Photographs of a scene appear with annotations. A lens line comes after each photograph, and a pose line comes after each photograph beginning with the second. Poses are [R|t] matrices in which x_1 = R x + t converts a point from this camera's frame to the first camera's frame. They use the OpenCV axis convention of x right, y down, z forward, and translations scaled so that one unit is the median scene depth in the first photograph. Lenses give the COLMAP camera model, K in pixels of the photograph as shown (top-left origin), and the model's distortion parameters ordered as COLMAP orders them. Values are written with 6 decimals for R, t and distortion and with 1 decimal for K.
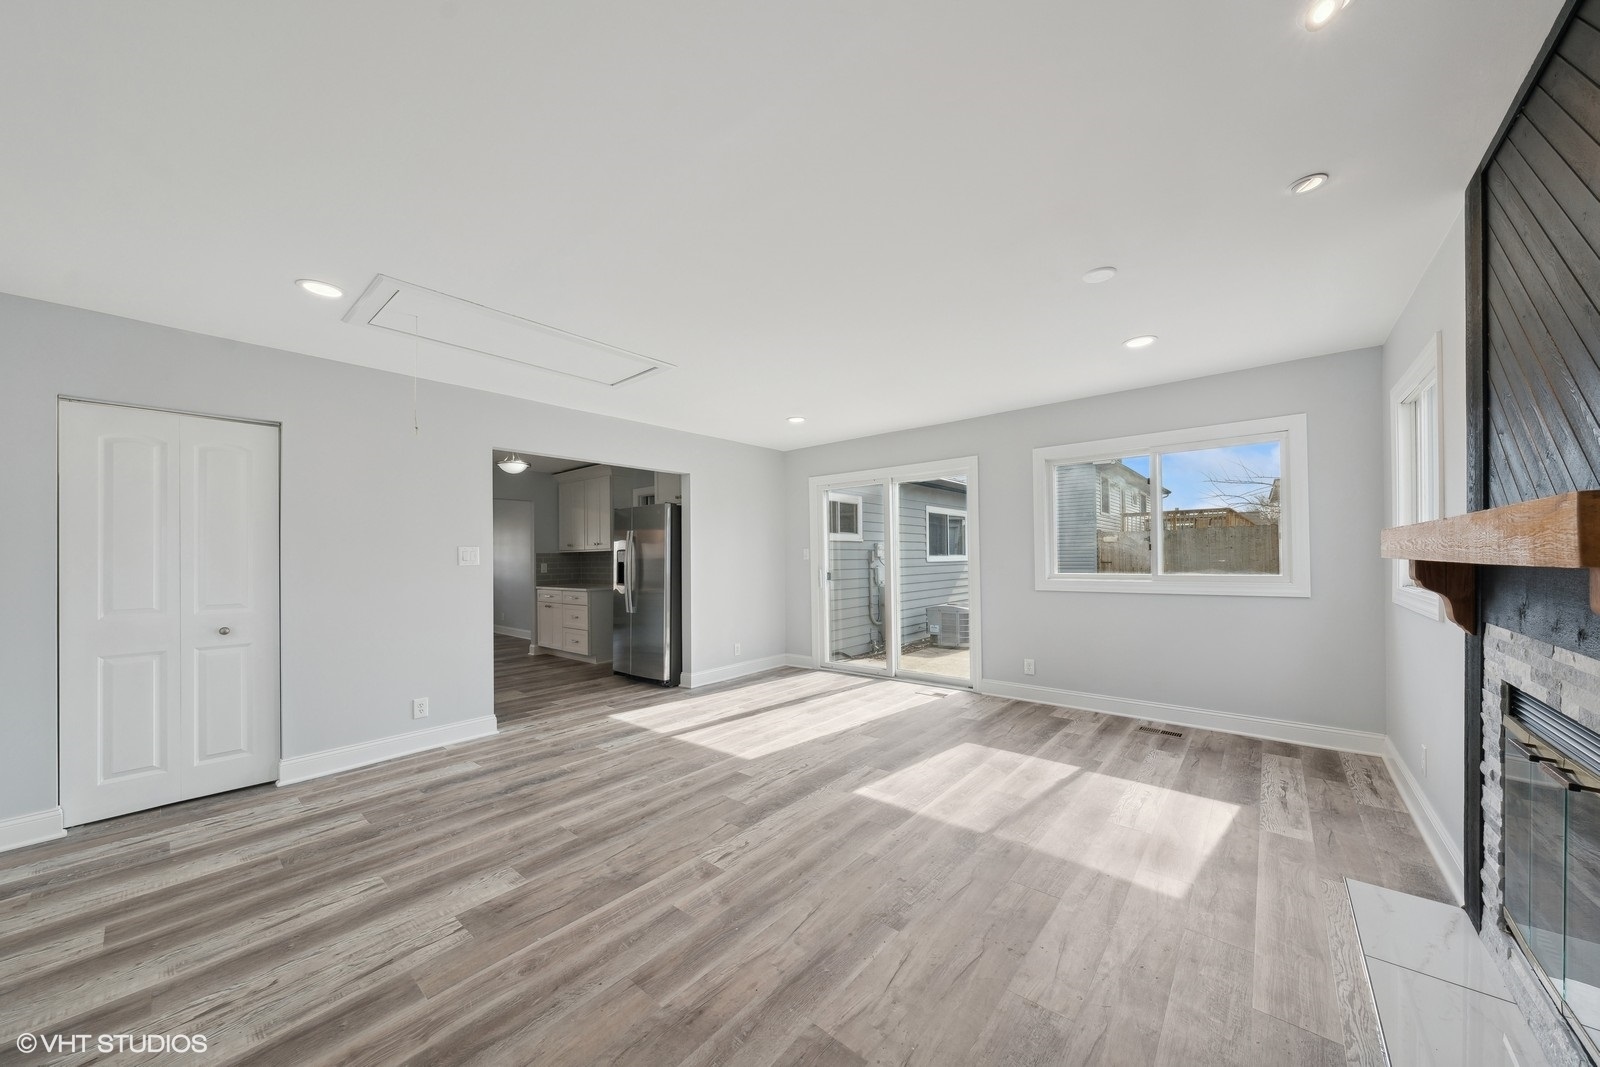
lens RADIAL K [[551.1, 0, 800.7], [0, 551.1, 555.7], [0, 0, 1]] dist [0.000022, -0.000065]
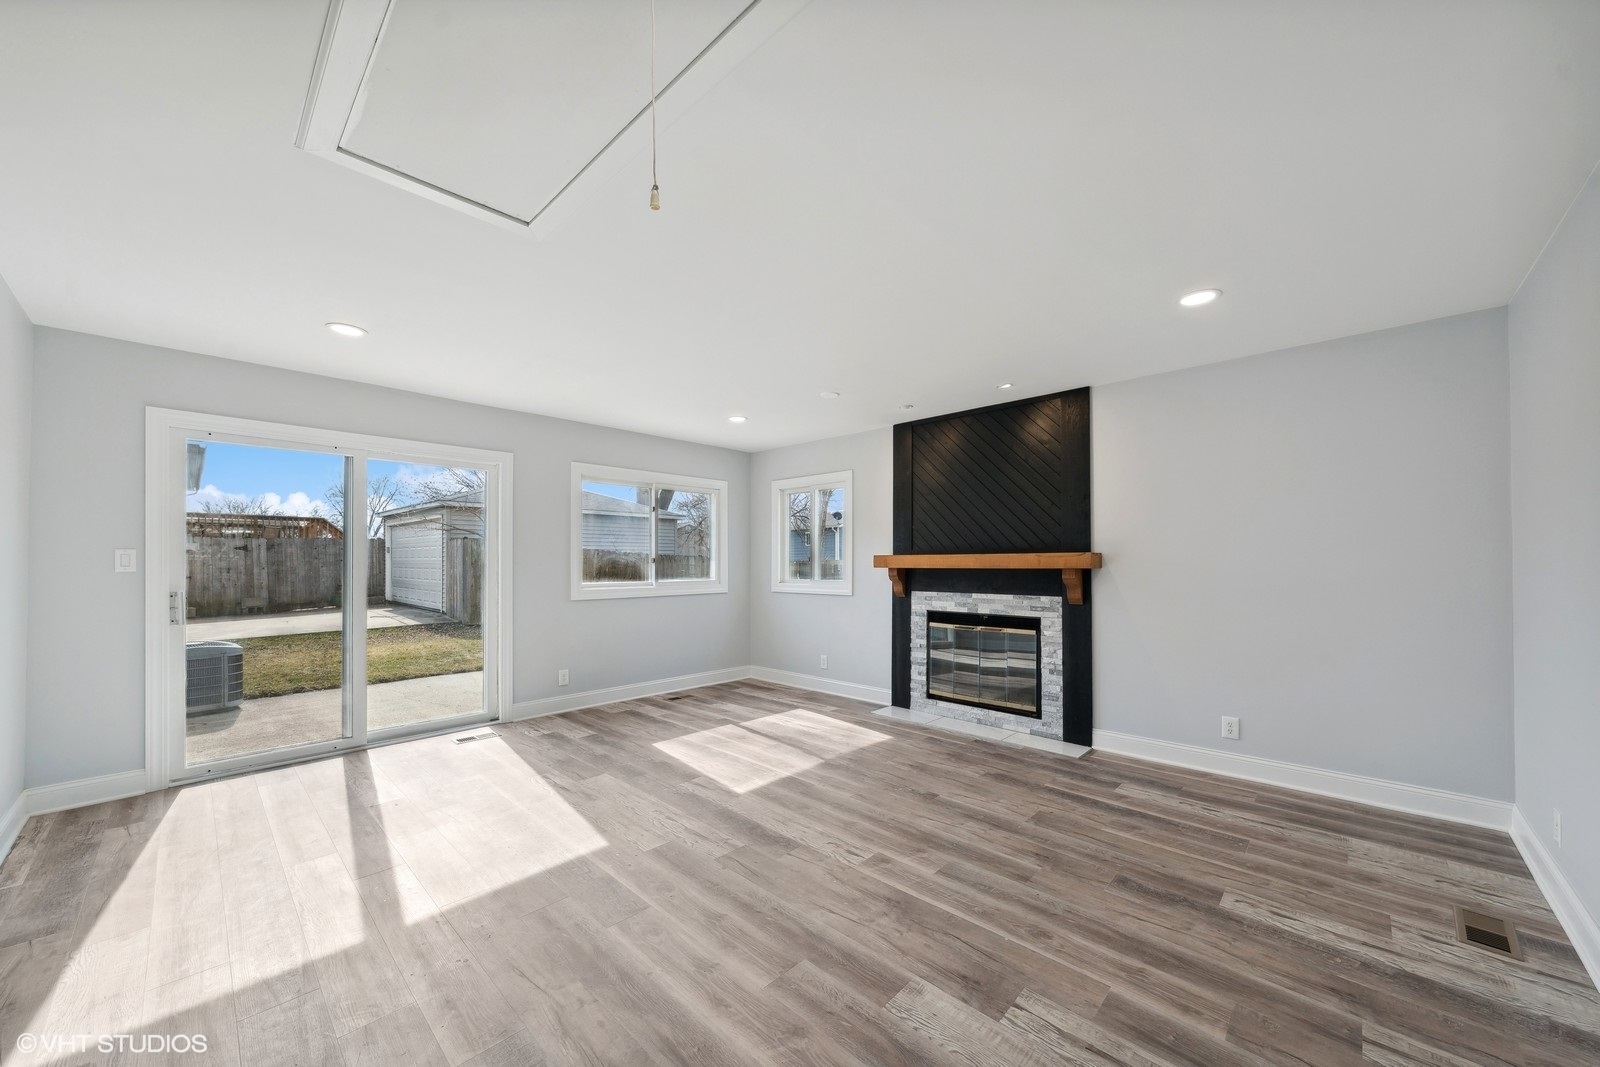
lens RADIAL K [[585.0, 0, 800.2], [0, 585.0, 564.6], [0, 0, 1]] dist [0.000133, 0.000060]
pose [[0.057820, 0.010999, 0.998266, -0.991337], [-0.001559, 0.999939, -0.010927, 0.015768], [-0.998326, -0.000925, 0.057833, 0.830610]]
